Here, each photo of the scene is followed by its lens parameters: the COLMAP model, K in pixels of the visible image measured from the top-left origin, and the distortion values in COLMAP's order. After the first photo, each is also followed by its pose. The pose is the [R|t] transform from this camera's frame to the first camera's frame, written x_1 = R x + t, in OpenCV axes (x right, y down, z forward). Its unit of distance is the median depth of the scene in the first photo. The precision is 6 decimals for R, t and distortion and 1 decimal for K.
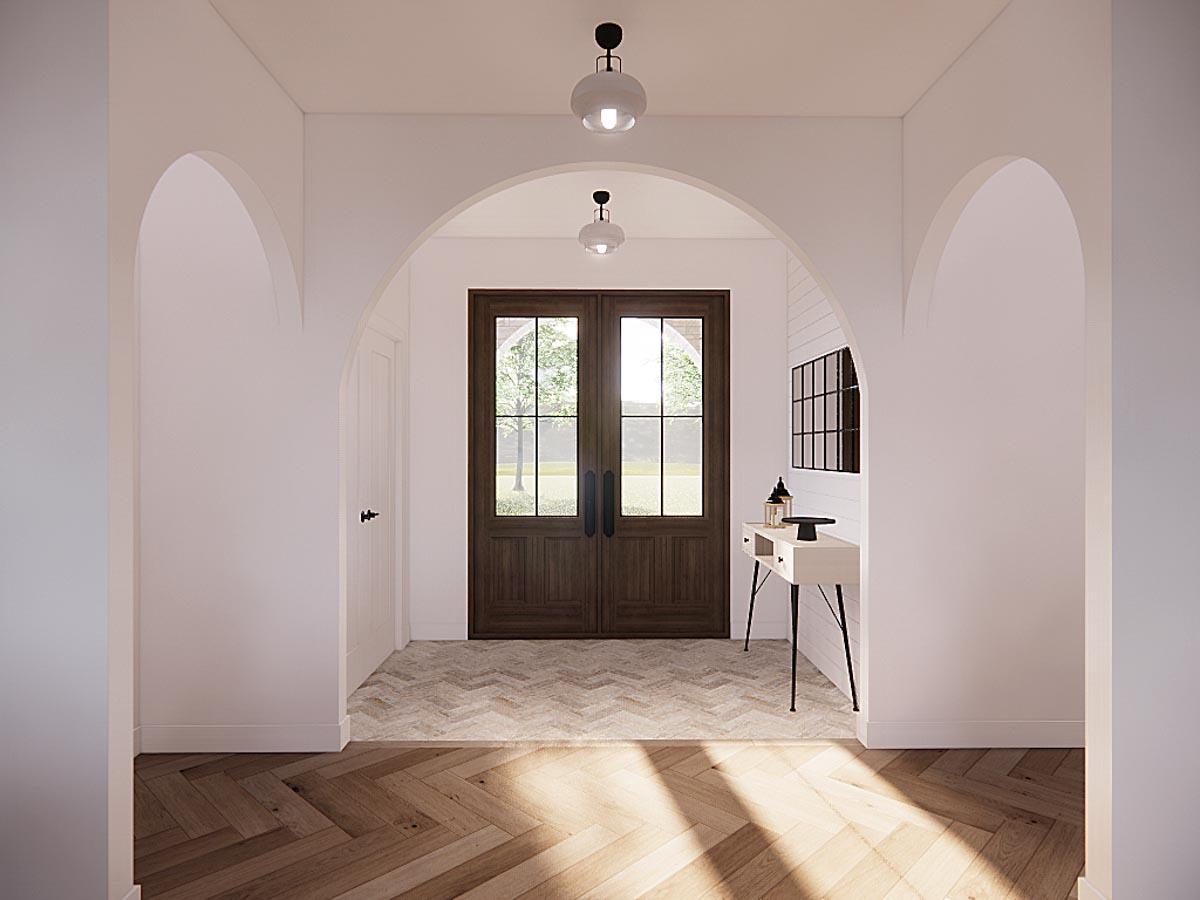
lens RADIAL K [[720.5, 0, 598.0], [0, 720.5, 448.2], [0, 0, 1]] dist [0.003308, -0.000037]
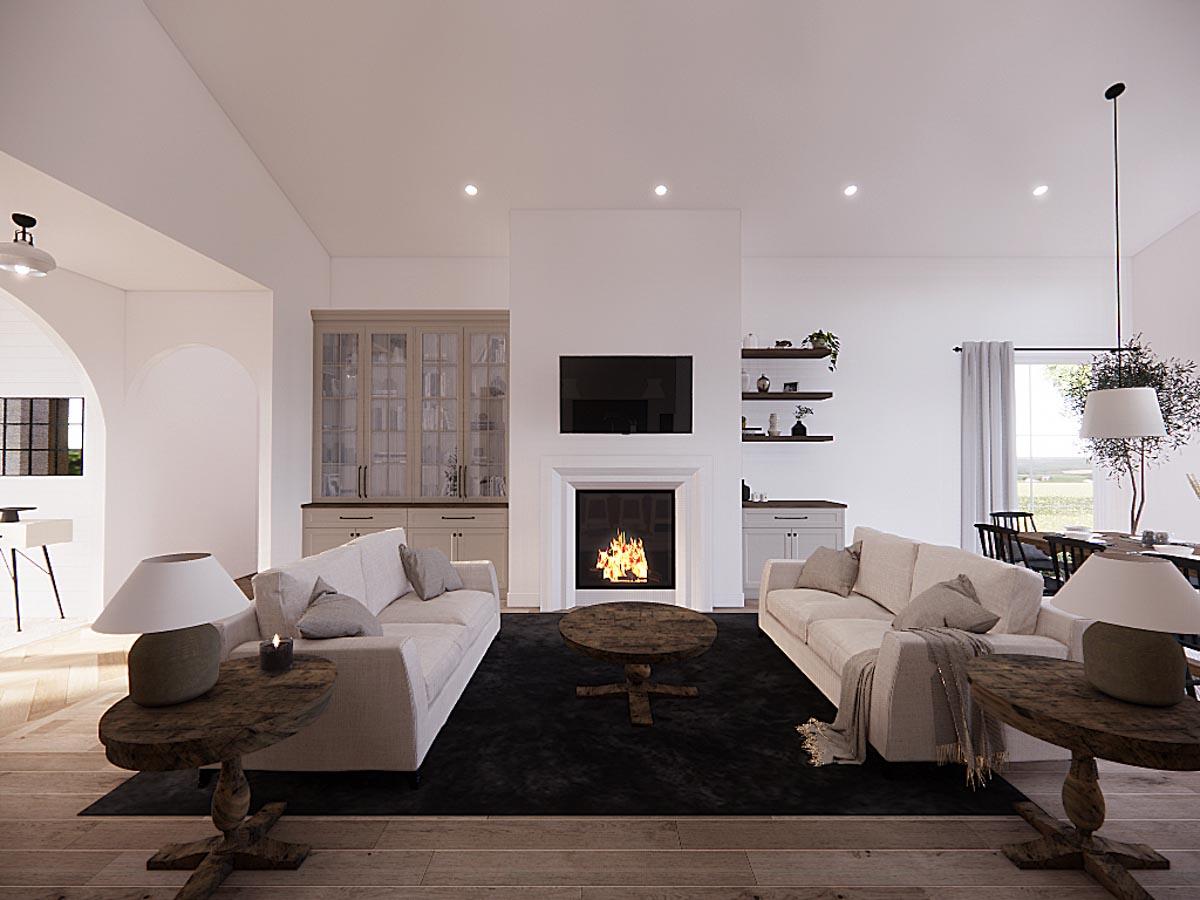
lens RADIAL K [[499.7, 0, 609.7], [0, 499.7, 454.7], [0, 0, 1]] dist [-0.011260, 0.000189]
pose [[-0.012951, 0.009090, 0.999875, -0.949667], [-0.005040, 0.999945, -0.009156, -0.013113], [-0.999903, -0.005158, -0.012904, -0.301506]]
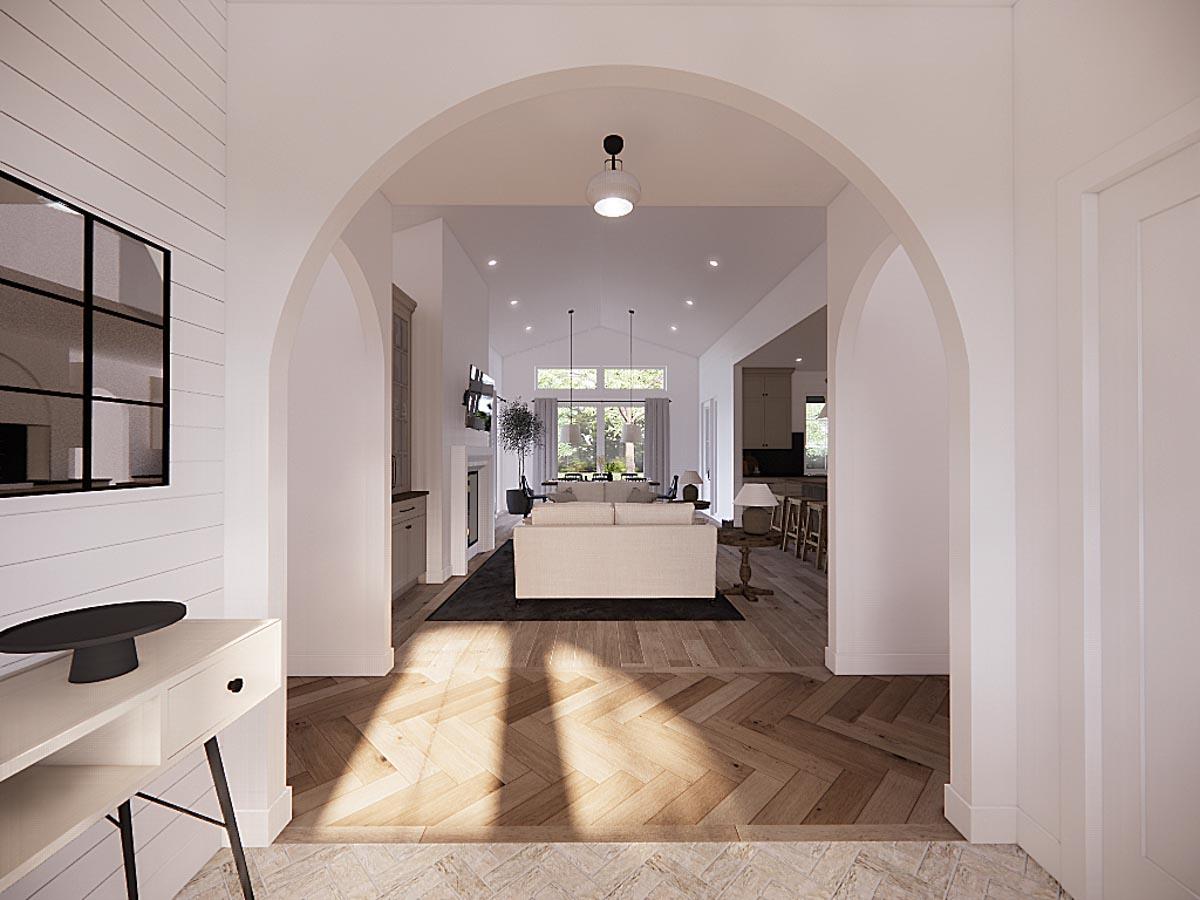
lens RADIAL K [[499.7, 0, 605.9], [0, 499.7, 450.3], [0, 0, 1]] dist [-0.011260, 0.000189]
pose [[-0.999983, 0.001669, -0.005603, 0.027999], [0.001719, 0.999958, -0.008980, 0.013406], [0.005588, -0.008990, -0.999944, 1.604334]]
